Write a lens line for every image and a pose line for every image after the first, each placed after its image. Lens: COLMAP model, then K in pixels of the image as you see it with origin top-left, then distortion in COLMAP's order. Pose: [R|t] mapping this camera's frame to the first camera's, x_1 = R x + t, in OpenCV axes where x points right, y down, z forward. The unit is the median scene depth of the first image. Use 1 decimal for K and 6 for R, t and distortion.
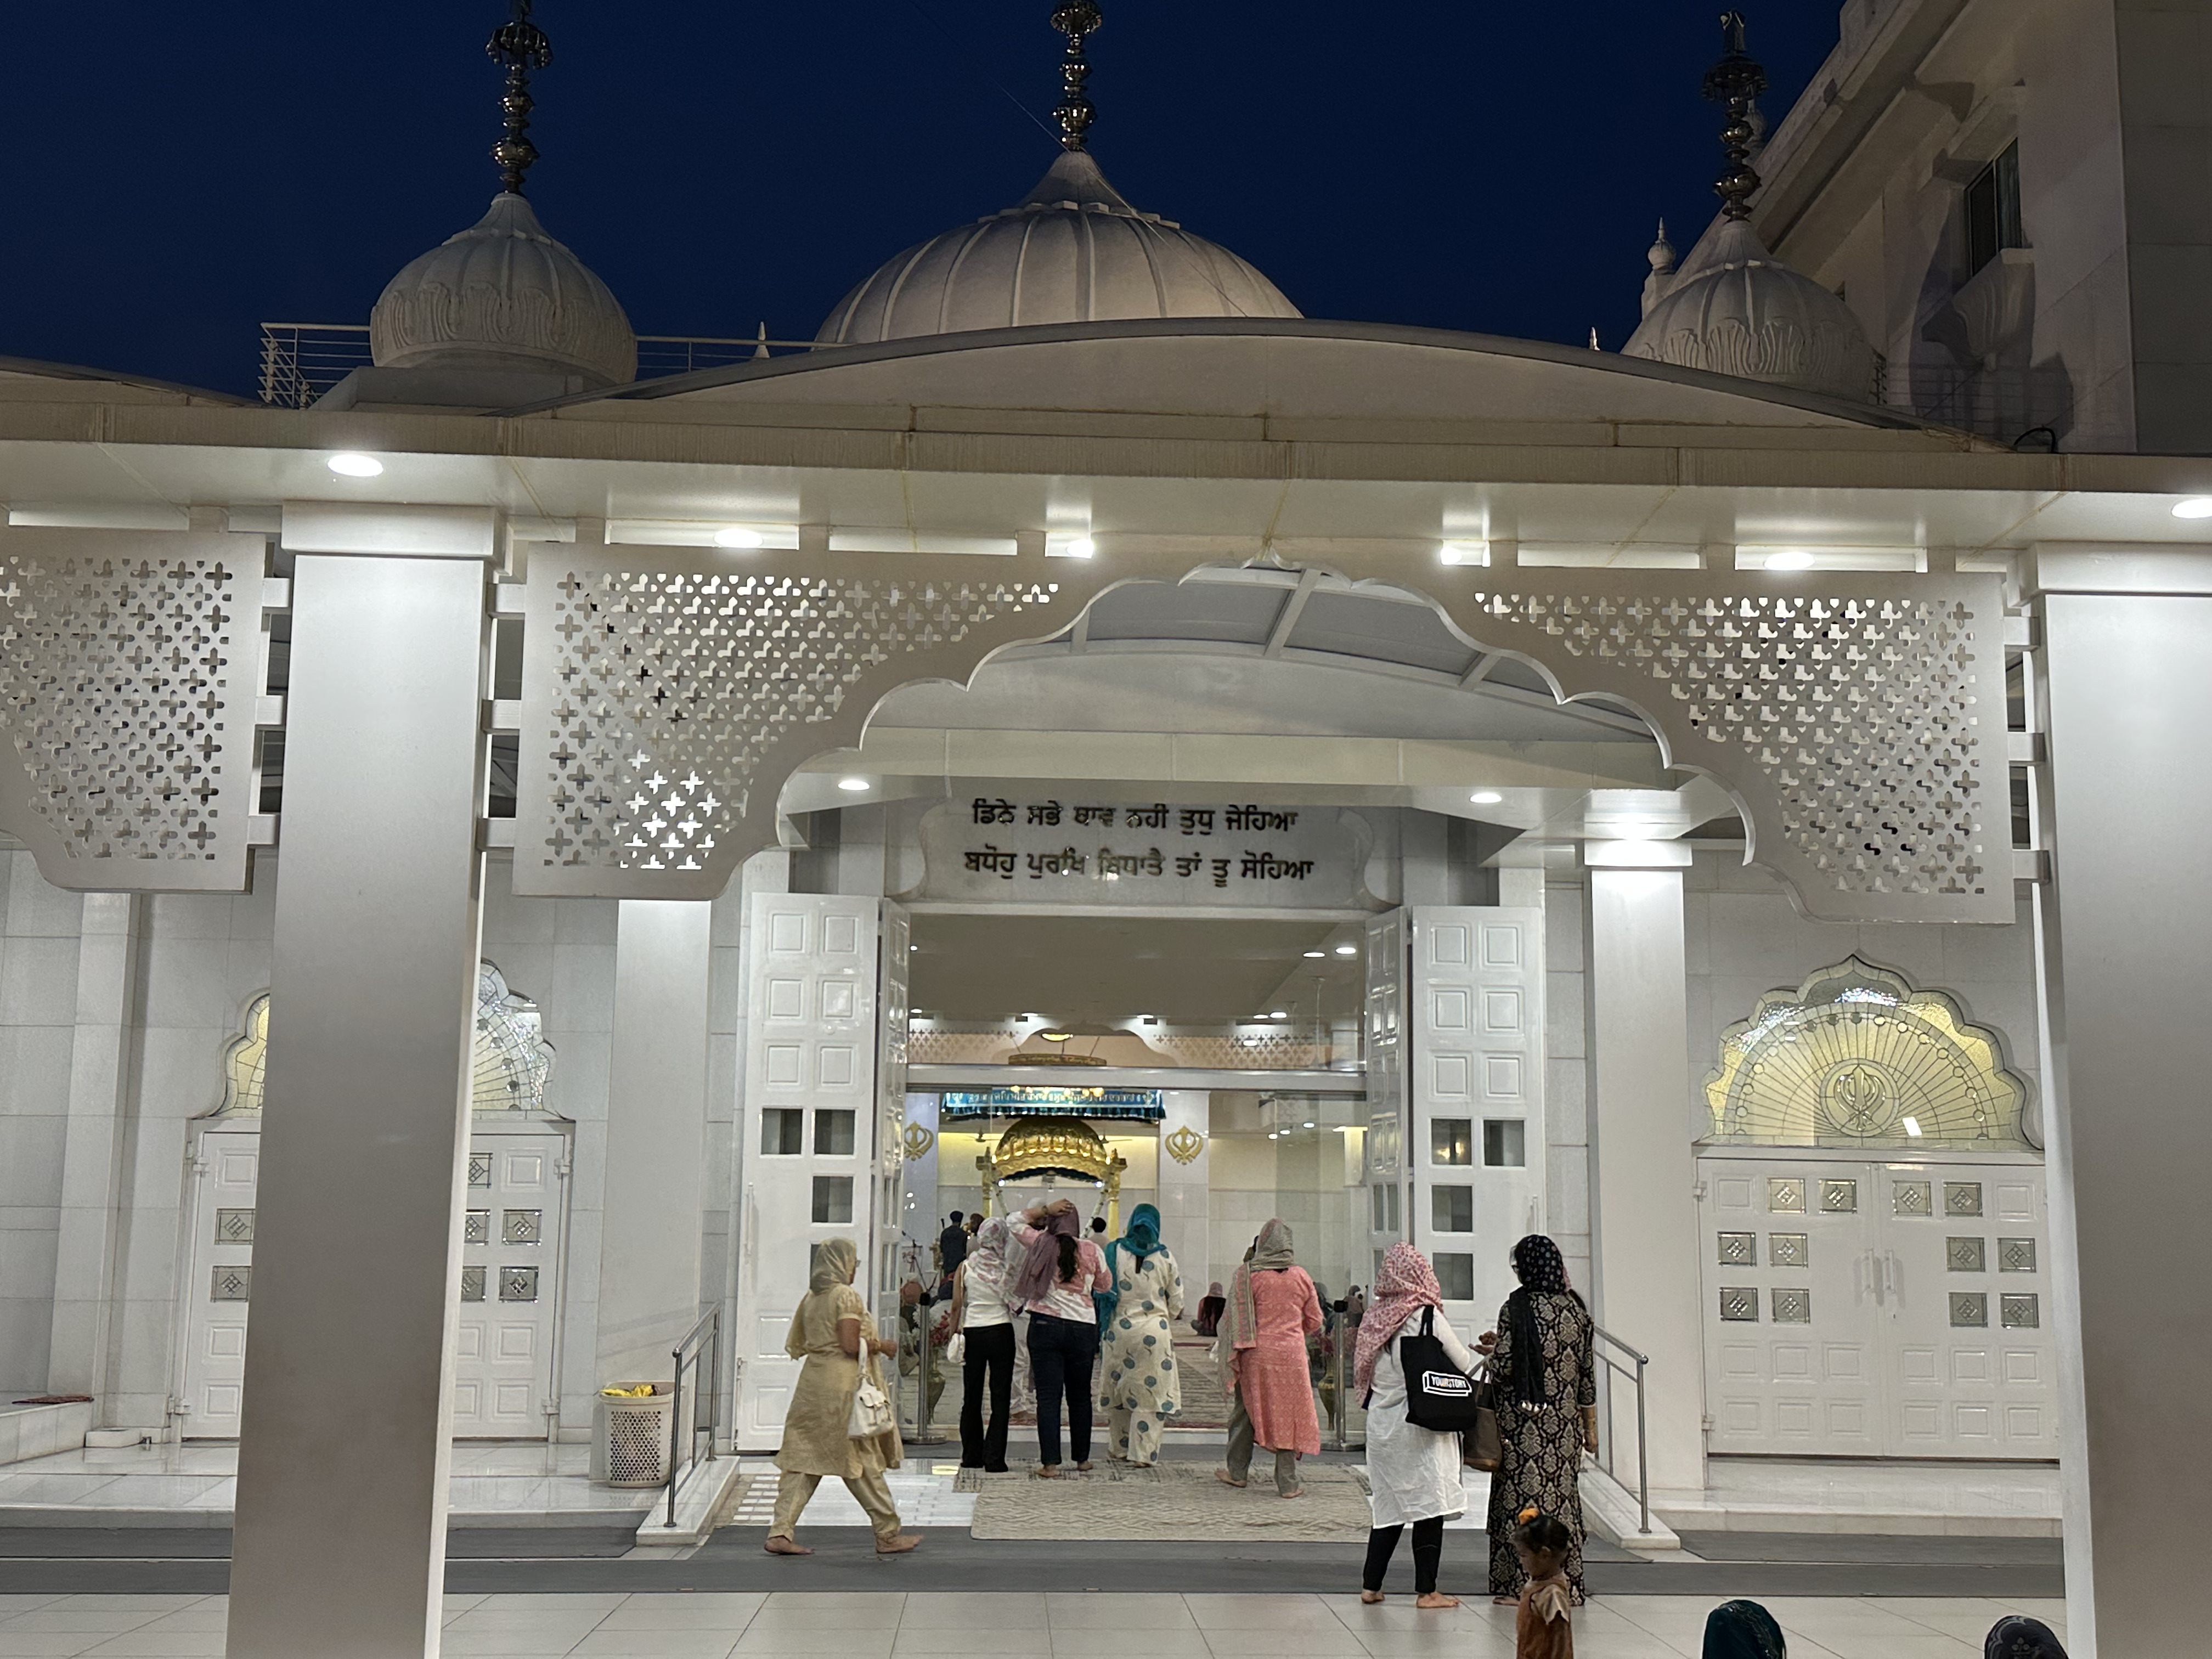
lens RADIAL K [[2625.0, 0, 1094.3], [0, 2625.0, 844.5], [0, 0, 1]] dist [0.093542, 0.000000]
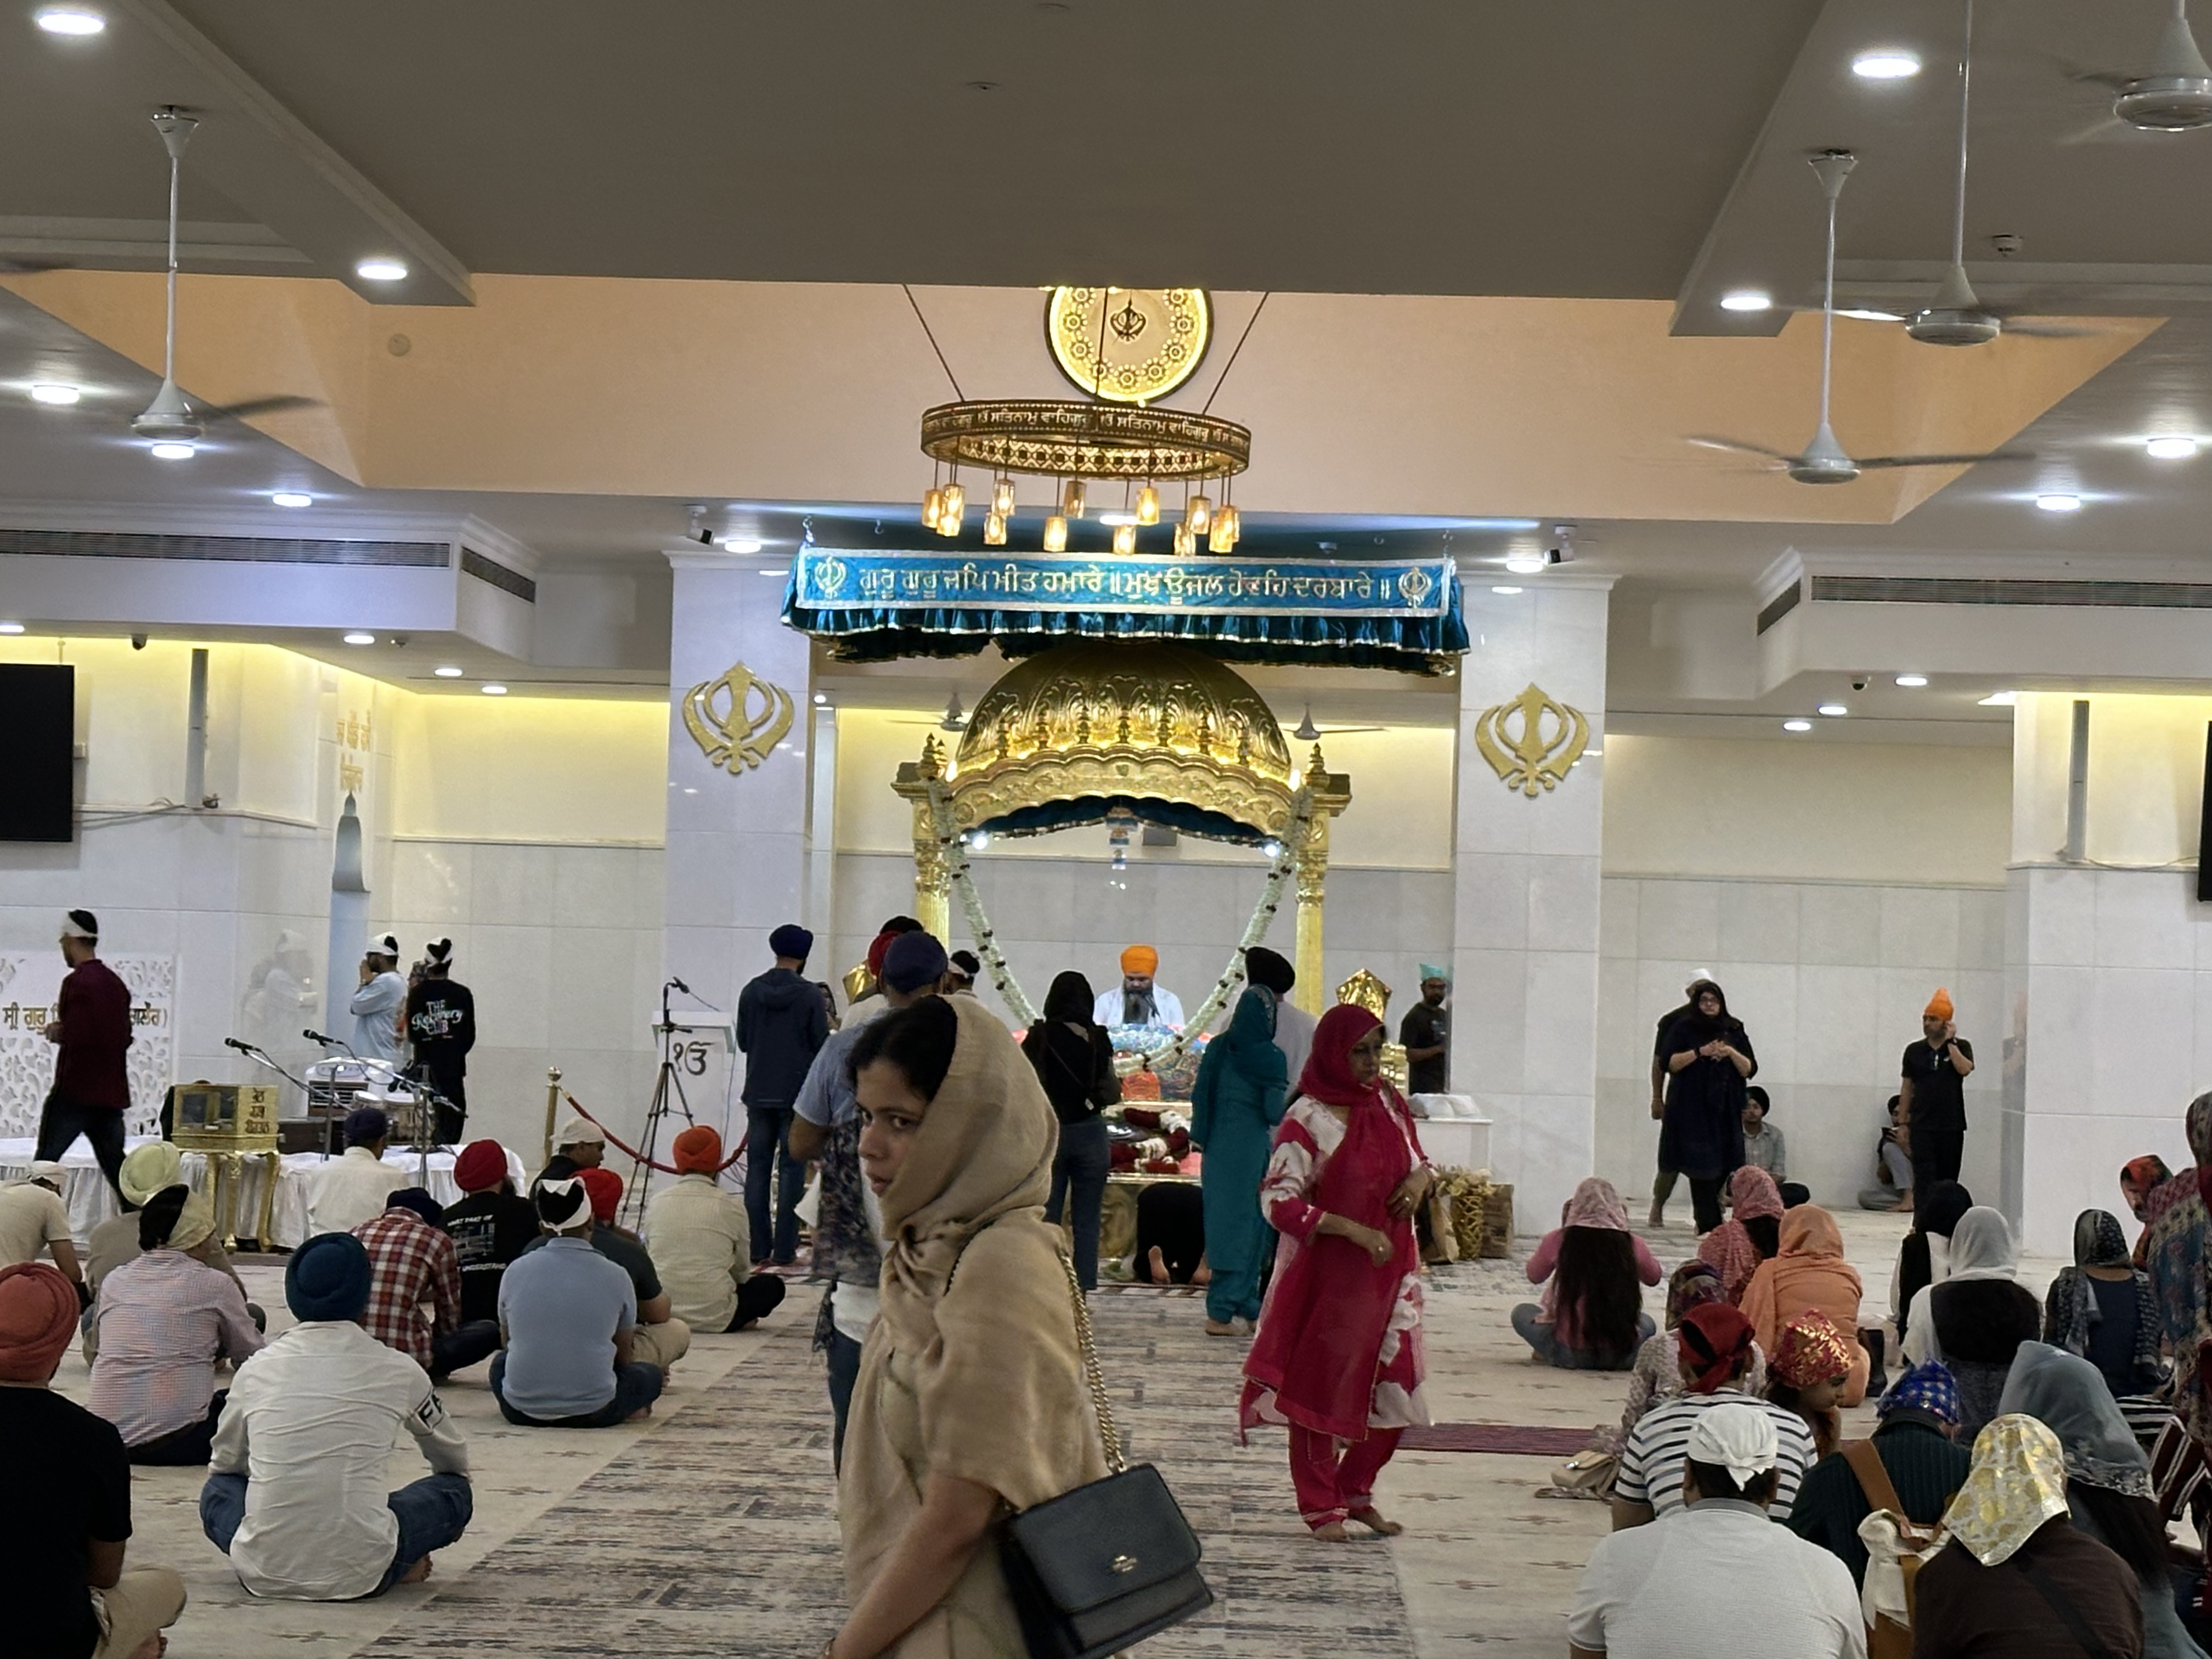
lens RADIAL K [[4792.1, 0, 1101.4], [0, 4792.1, 833.2], [0, 0, 1]] dist [0.071351, 0.000000]
pose [[0.997515, 0.013691, -0.069114, 0.022670], [-0.005344, 0.992816, 0.119535, 0.055028], [0.070254, -0.118868, 0.990421, 0.401379]]
